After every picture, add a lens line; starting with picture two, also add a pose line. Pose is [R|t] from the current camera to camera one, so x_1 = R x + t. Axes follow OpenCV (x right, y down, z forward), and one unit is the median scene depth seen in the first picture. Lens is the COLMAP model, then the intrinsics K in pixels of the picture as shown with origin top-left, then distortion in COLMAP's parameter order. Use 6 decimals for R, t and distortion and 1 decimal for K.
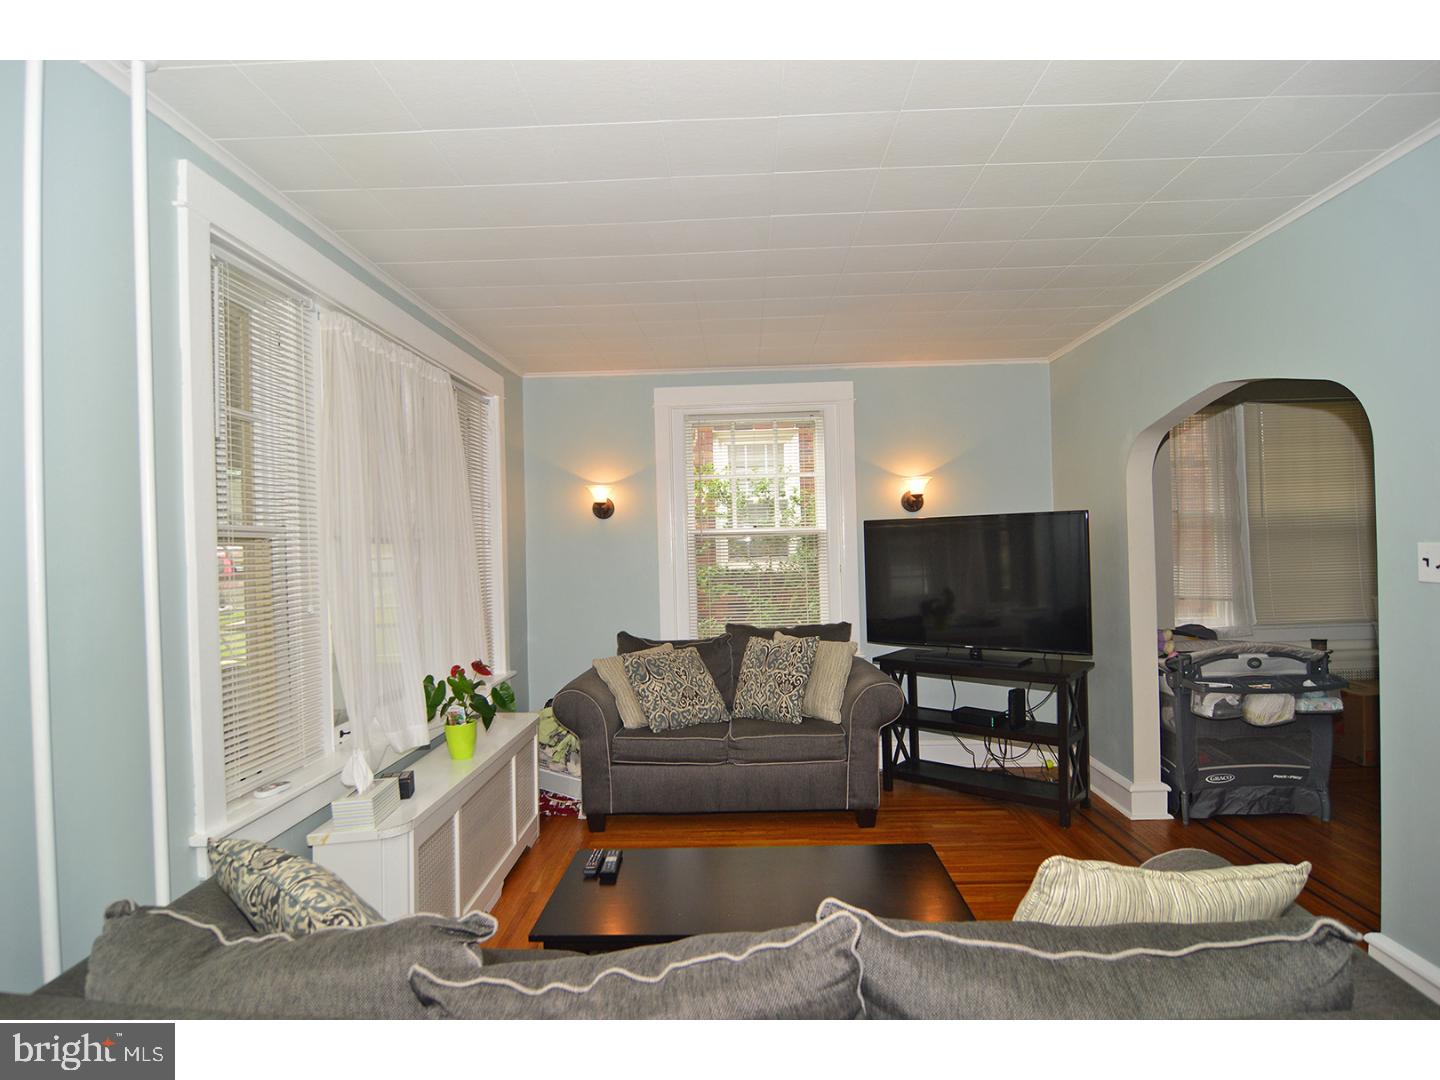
lens RADIAL K [[788.2, 0, 723.7], [0, 788.2, 545.3], [0, 0, 1]] dist [-0.007970, -0.010628]
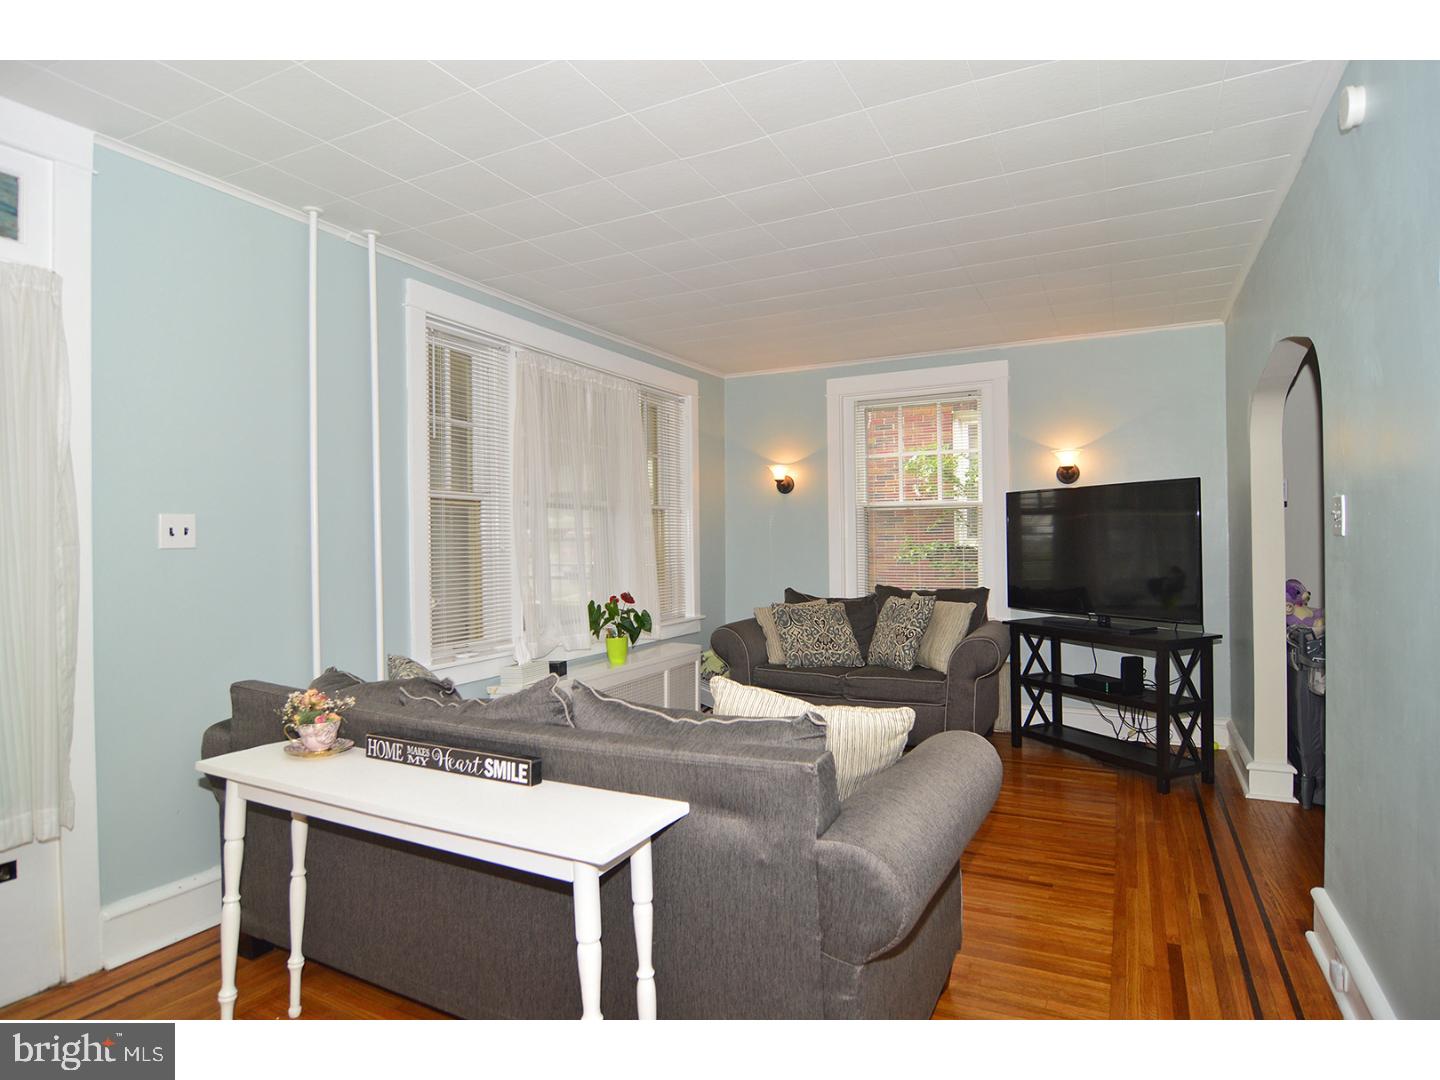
lens RADIAL K [[788.2, 0, 718.9], [0, 788.2, 538.1], [0, 0, 1]] dist [-0.007970, -0.010628]
pose [[0.904477, 0.013964, -0.426294, 0.289510], [-0.009883, 0.999882, 0.011783, 0.022368], [0.426408, -0.006445, 0.904508, -0.122352]]
